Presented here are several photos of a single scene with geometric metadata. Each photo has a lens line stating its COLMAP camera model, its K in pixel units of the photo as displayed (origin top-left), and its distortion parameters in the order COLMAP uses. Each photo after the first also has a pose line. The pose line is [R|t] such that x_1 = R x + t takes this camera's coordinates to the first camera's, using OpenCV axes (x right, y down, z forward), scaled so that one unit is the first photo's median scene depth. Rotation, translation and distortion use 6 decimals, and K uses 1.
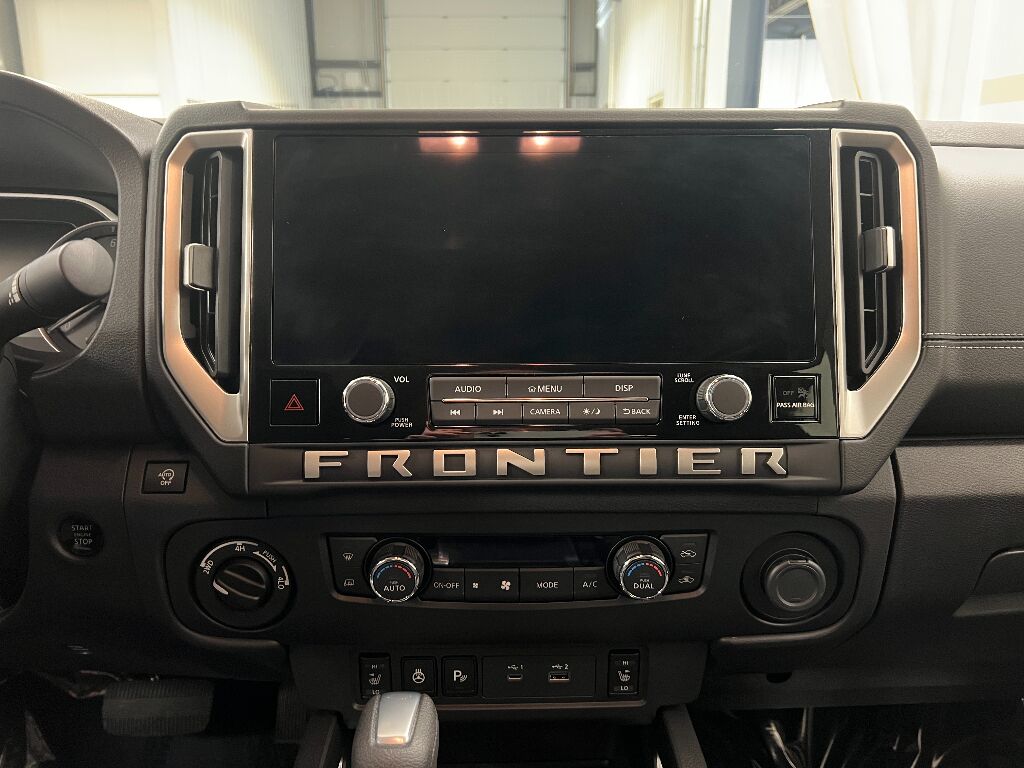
lens RADIAL K [[768.2, 0, 512.0], [0, 768.2, 384.0], [0, 0, 1]] dist [0.050582, -0.051356]
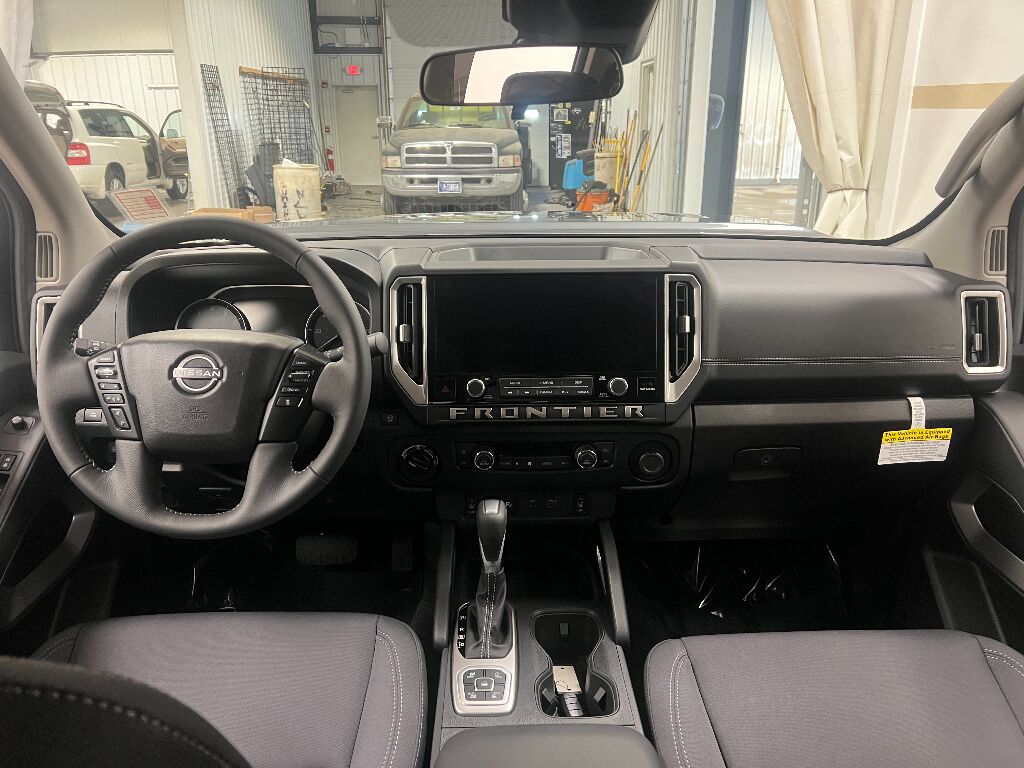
lens RADIAL K [[768.2, 0, 512.0], [0, 768.2, 384.0], [0, 0, 1]] dist [0.050582, -0.051356]
pose [[0.999988, -0.002621, 0.004135, -0.075851], [0.002337, 0.997728, 0.067331, -0.153316], [-0.004302, -0.067320, 0.997722, -1.431002]]
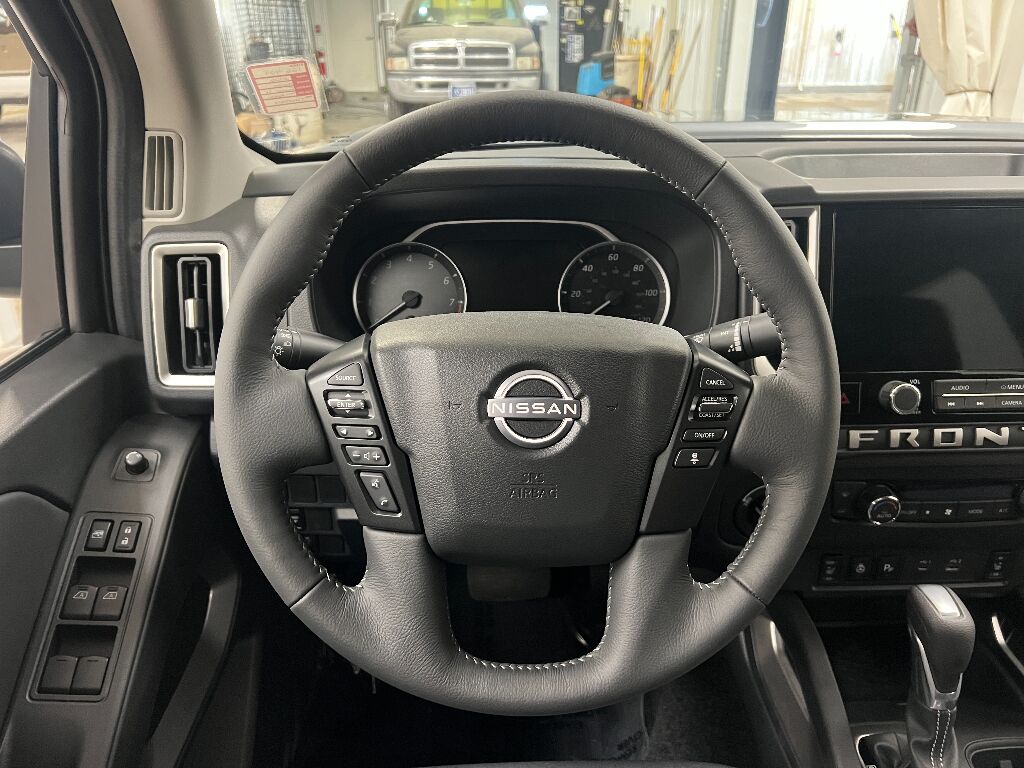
lens RADIAL K [[768.9, 0, 511.5], [0, 768.9, 371.0], [0, 0, 1]] dist [0.017103, -0.001090]
pose [[0.999514, -0.008073, 0.030095, -0.948120], [0.003183, 0.987254, 0.159124, -0.260164], [-0.030996, -0.158951, 0.986800, -0.418370]]
